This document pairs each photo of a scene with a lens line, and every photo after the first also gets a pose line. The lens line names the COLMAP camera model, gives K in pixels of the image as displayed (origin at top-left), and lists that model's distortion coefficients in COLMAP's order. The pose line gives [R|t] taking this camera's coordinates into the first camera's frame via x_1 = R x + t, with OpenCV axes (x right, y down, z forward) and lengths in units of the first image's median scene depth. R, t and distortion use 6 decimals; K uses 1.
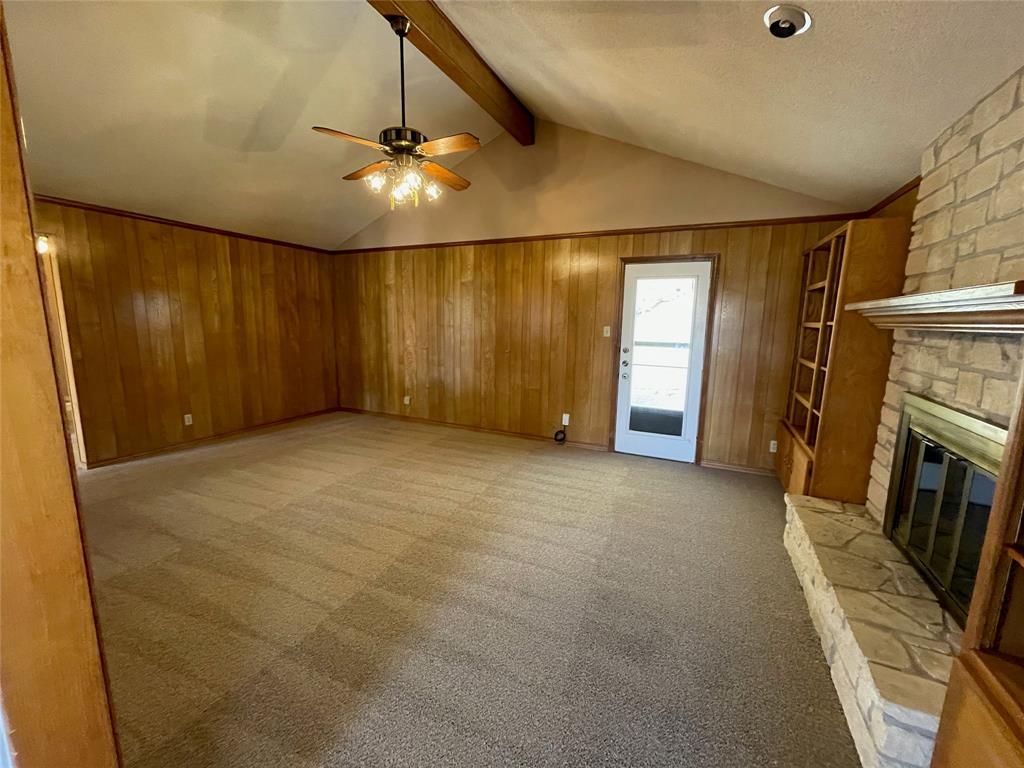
lens RADIAL K [[413.9, 0, 509.5], [0, 413.9, 384.0], [0, 0, 1]] dist [0.001002, -0.000965]
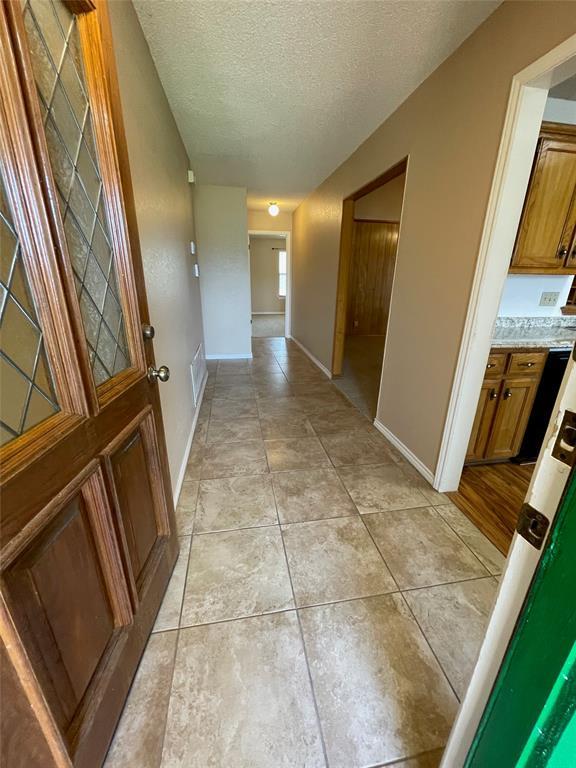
lens RADIAL K [[310.5, 0, 288.4], [0, 310.5, 381.0], [0, 0, 1]] dist [0.001002, -0.000965]
pose [[0.816747, -0.192724, 0.543858, -1.400730], [0.091021, 0.973802, 0.208388, -0.018347], [-0.569771, -0.120698, 0.812892, 0.176015]]
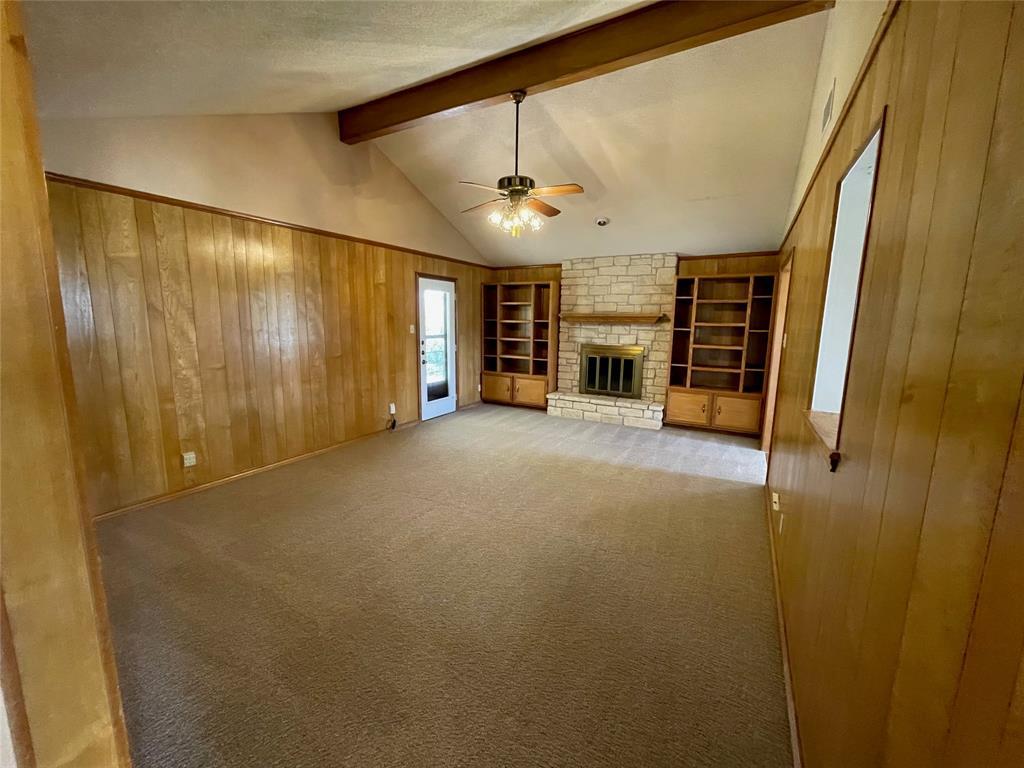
lens RADIAL K [[413.9, 0, 509.5], [0, 413.9, 384.0], [0, 0, 1]] dist [0.001002, -0.000965]
pose [[0.073151, -0.171320, 0.982496, -0.942985], [0.144852, 0.976514, 0.159493, -0.114009], [-0.986746, 0.130649, 0.096249, 0.571579]]
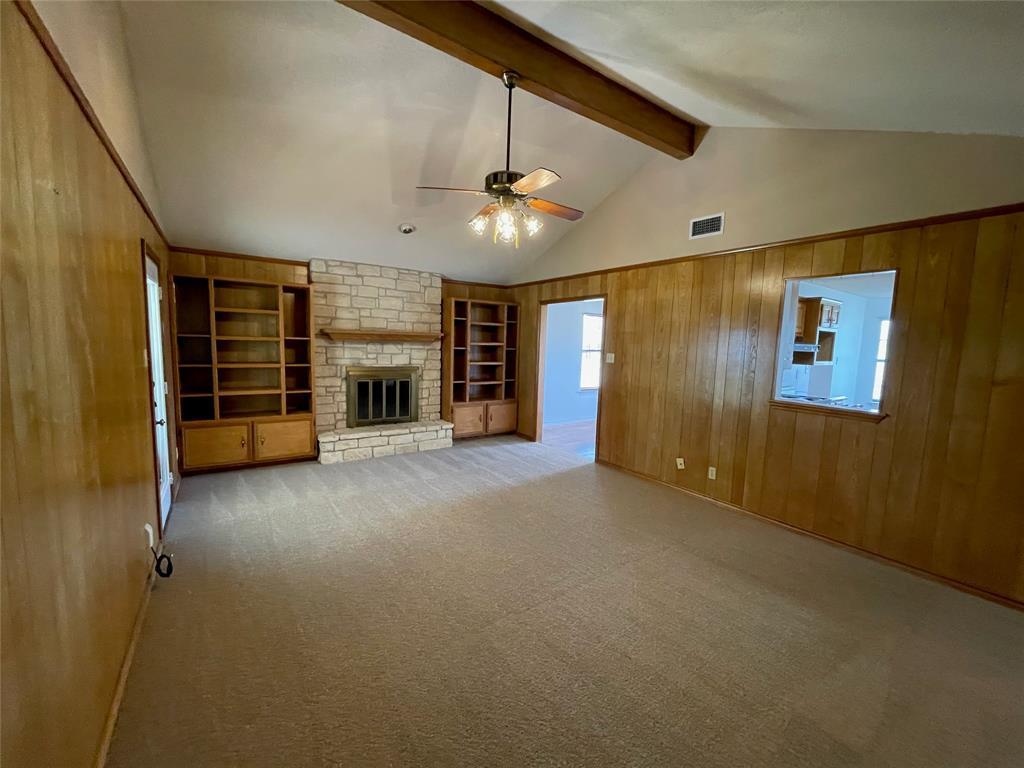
lens RADIAL K [[413.9, 0, 509.5], [0, 413.9, 384.0], [0, 0, 1]] dist [0.001002, -0.000965]
pose [[-0.865534, -0.095935, 0.491577, -0.485102], [0.033573, 0.968164, 0.248056, -0.205991], [-0.499724, 0.231204, -0.834758, 1.165884]]
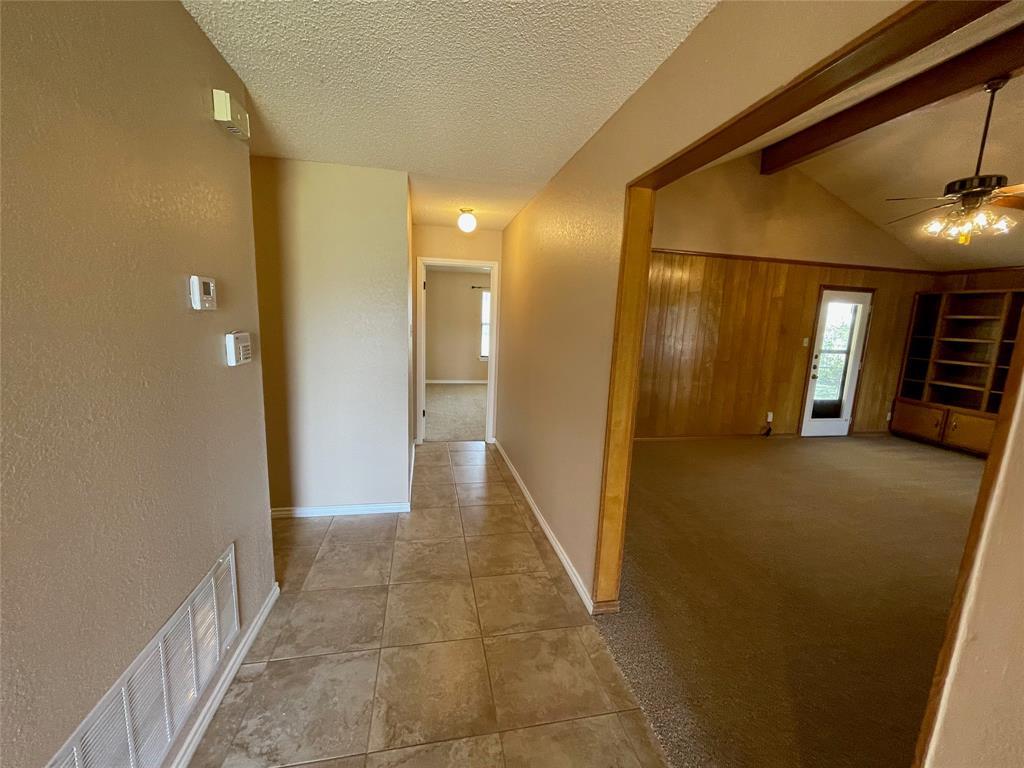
lens RADIAL K [[413.9, 0, 509.5], [0, 413.9, 384.0], [0, 0, 1]] dist [0.001002, -0.000965]
pose [[0.799722, -0.079527, 0.595080, -1.152845], [0.067274, 0.996816, 0.042807, -0.107385], [-0.596590, 0.005800, 0.802525, 0.500655]]
